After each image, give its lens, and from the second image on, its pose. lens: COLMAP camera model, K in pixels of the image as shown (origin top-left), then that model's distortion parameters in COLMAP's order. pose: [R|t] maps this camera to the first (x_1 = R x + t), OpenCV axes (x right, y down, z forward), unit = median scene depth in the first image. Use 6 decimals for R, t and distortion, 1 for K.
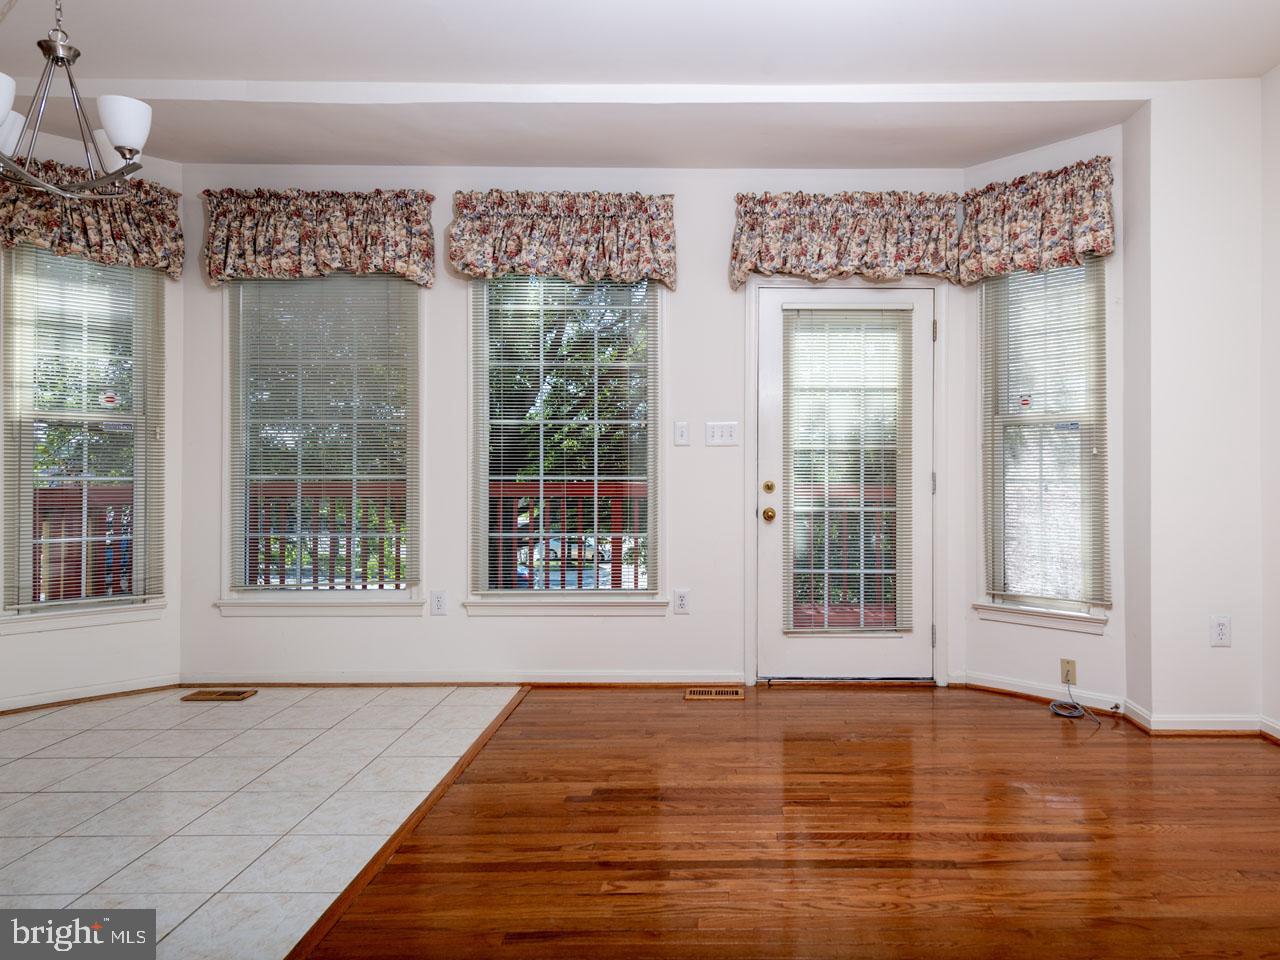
lens RADIAL K [[812.9, 0, 639.6], [0, 812.9, 461.8], [0, 0, 1]] dist [0.016505, -0.000370]
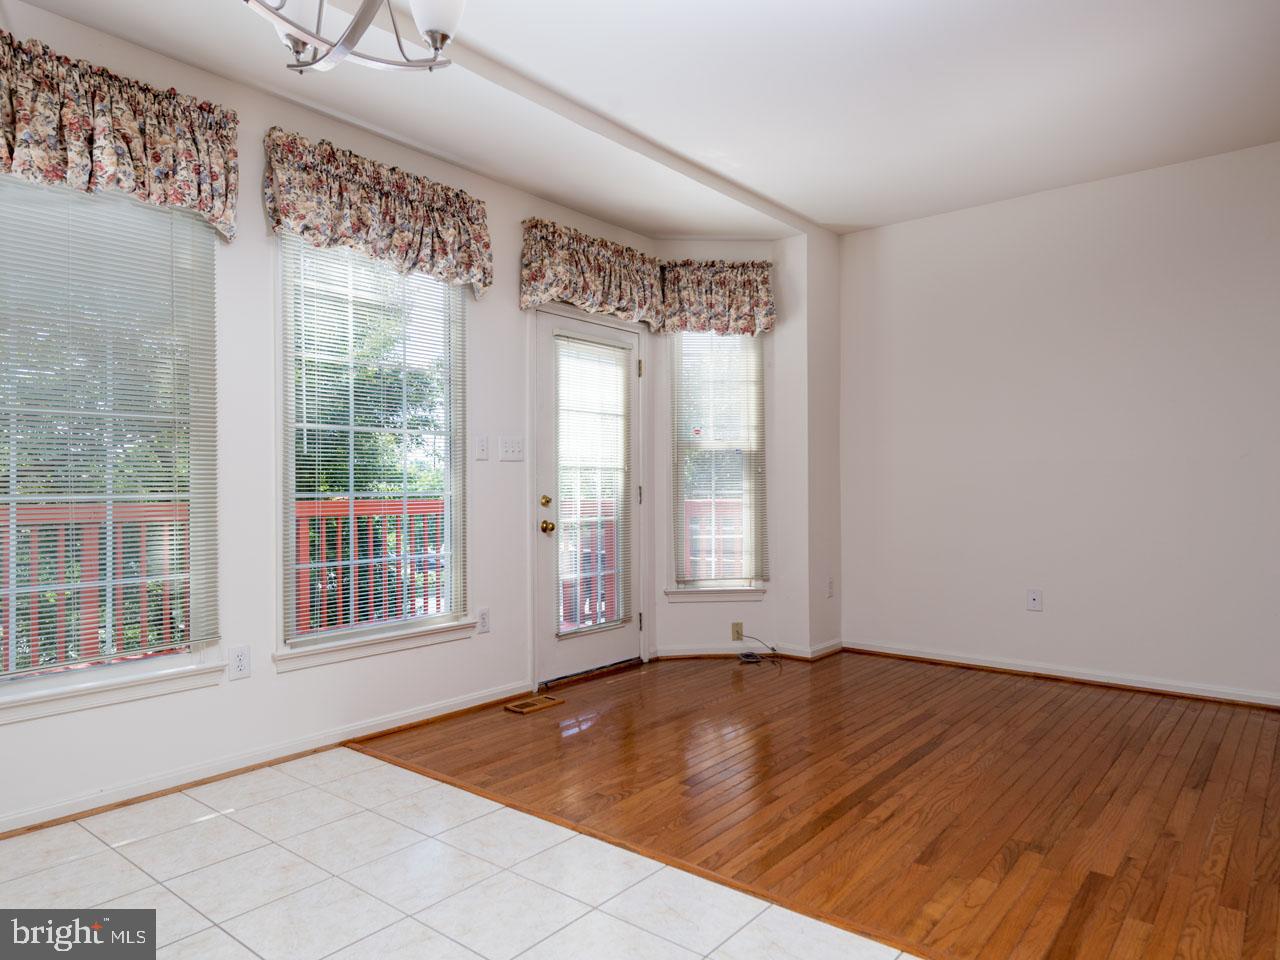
lens RADIAL K [[822.4, 0, 640.0], [0, 822.4, 480.0], [0, 0, 1]] dist [0.012585, -0.003361]
pose [[0.643537, 0.000004, 0.765415, -0.611100], [-0.003926, 0.999987, 0.003296, -0.000295], [-0.765405, -0.005126, 0.643529, 0.231323]]
